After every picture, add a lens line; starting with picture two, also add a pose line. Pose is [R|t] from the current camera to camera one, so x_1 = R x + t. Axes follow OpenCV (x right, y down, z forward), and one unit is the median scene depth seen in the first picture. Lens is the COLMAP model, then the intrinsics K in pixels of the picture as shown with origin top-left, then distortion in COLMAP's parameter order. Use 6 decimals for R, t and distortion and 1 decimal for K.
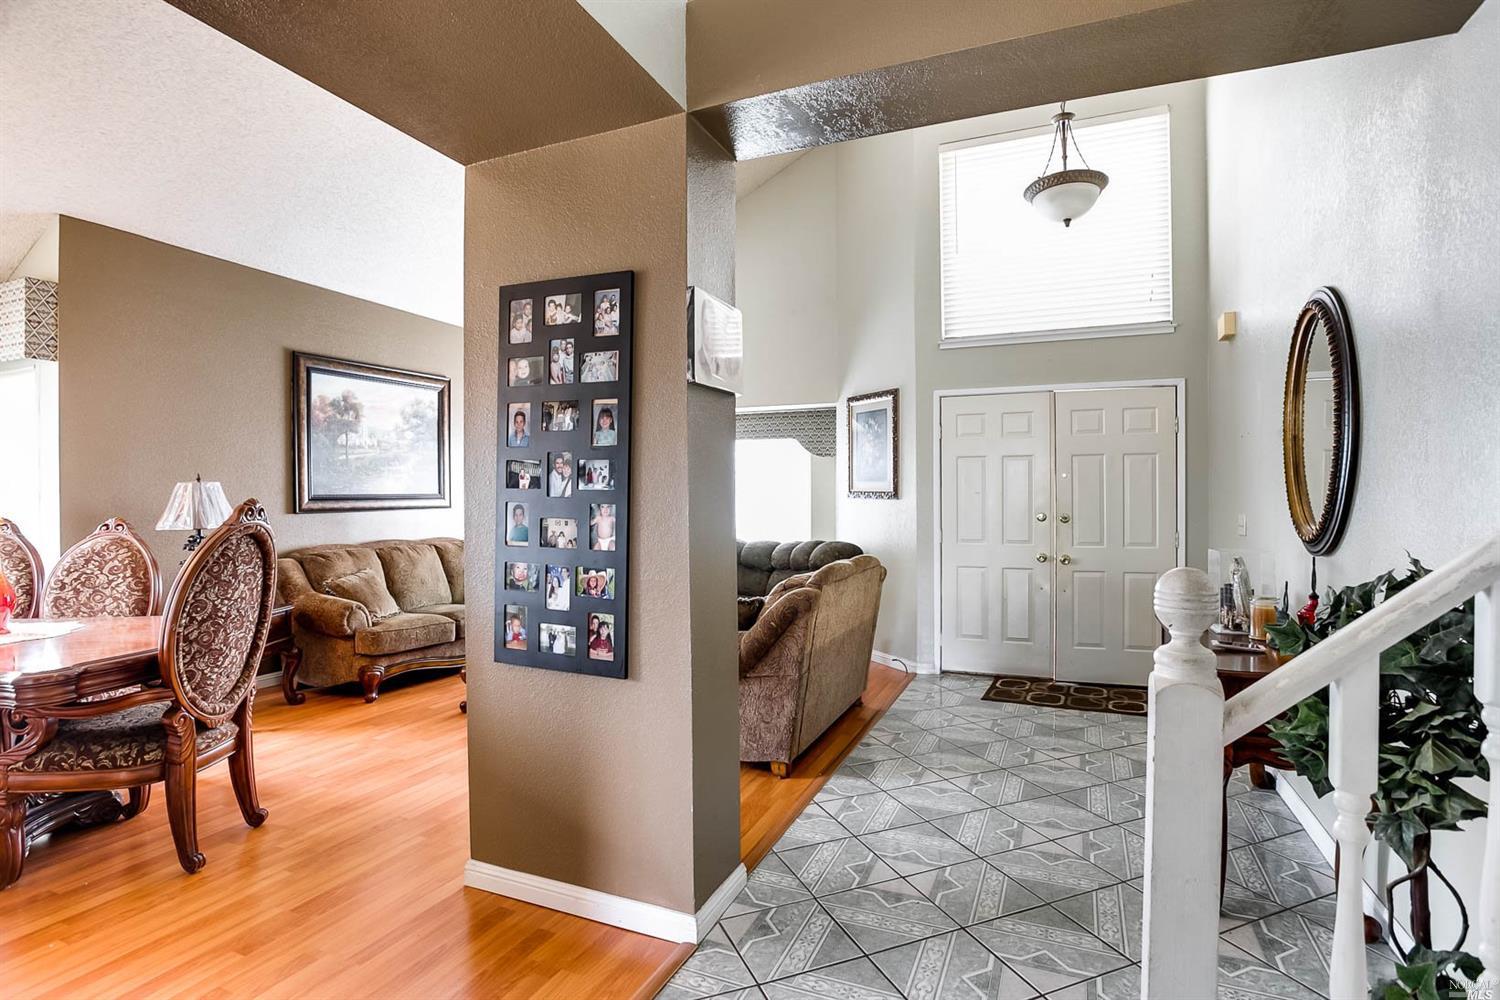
lens RADIAL K [[722.3, 0, 738.2], [0, 722.3, 501.3], [0, 0, 1]] dist [-0.024516, 0.000290]
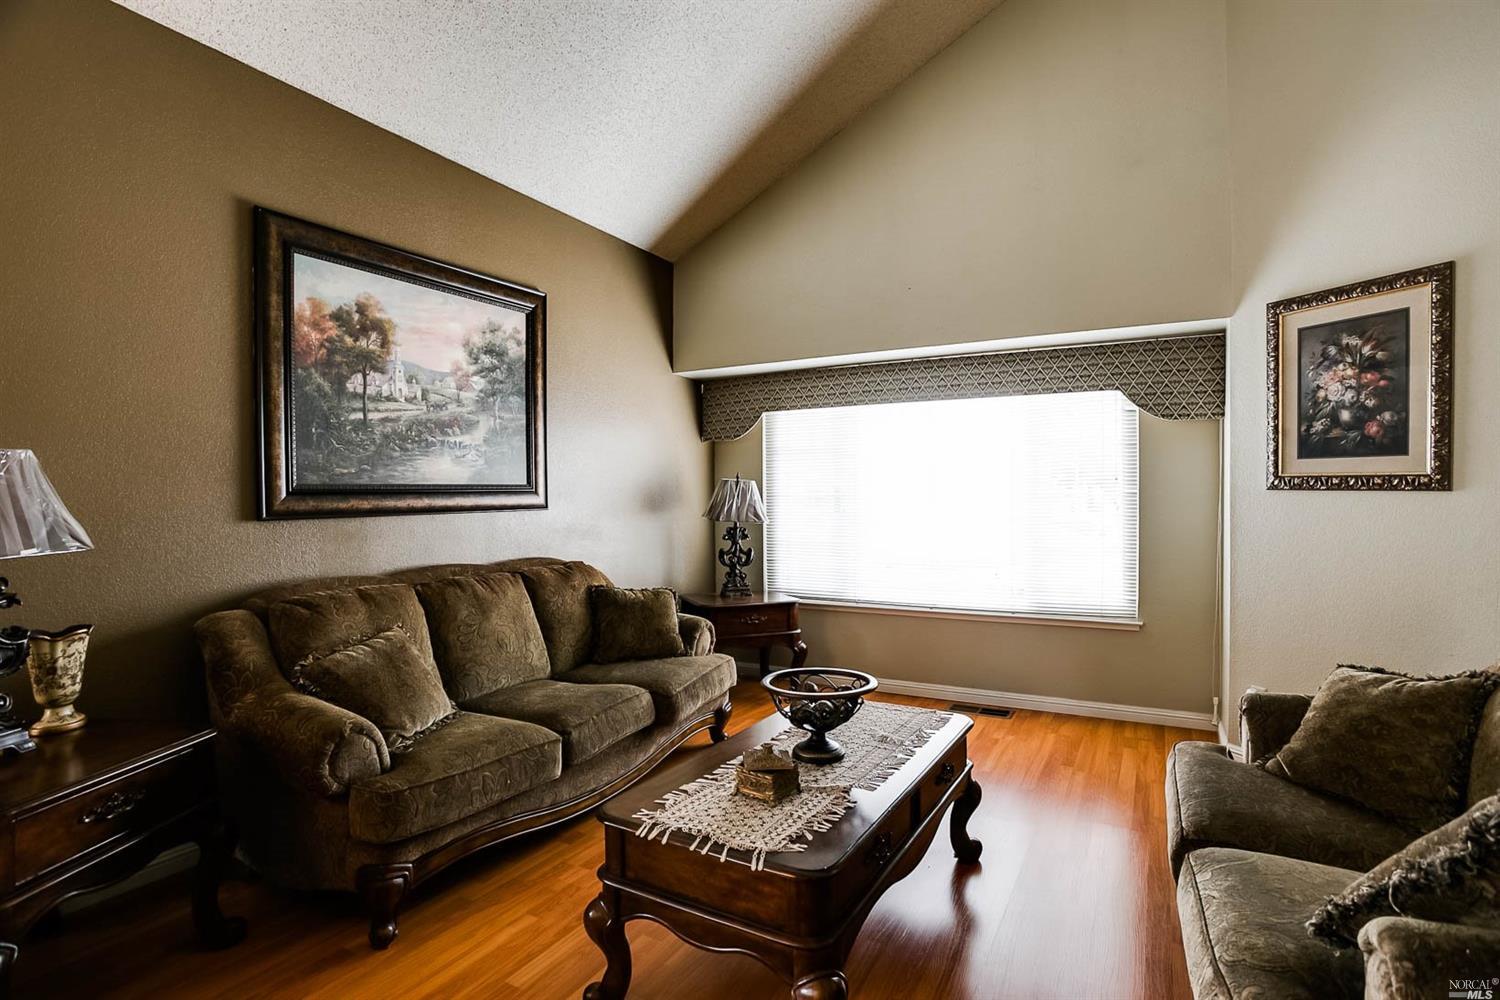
lens RADIAL K [[722.3, 0, 763.3], [0, 722.3, 500.1], [0, 0, 1]] dist [-0.024516, 0.000290]
pose [[0.997297, -0.000836, -0.073464, -0.203382], [0.000908, 0.999999, 0.000946, 0.002382], [0.073463, -0.001011, 0.997297, 0.479227]]
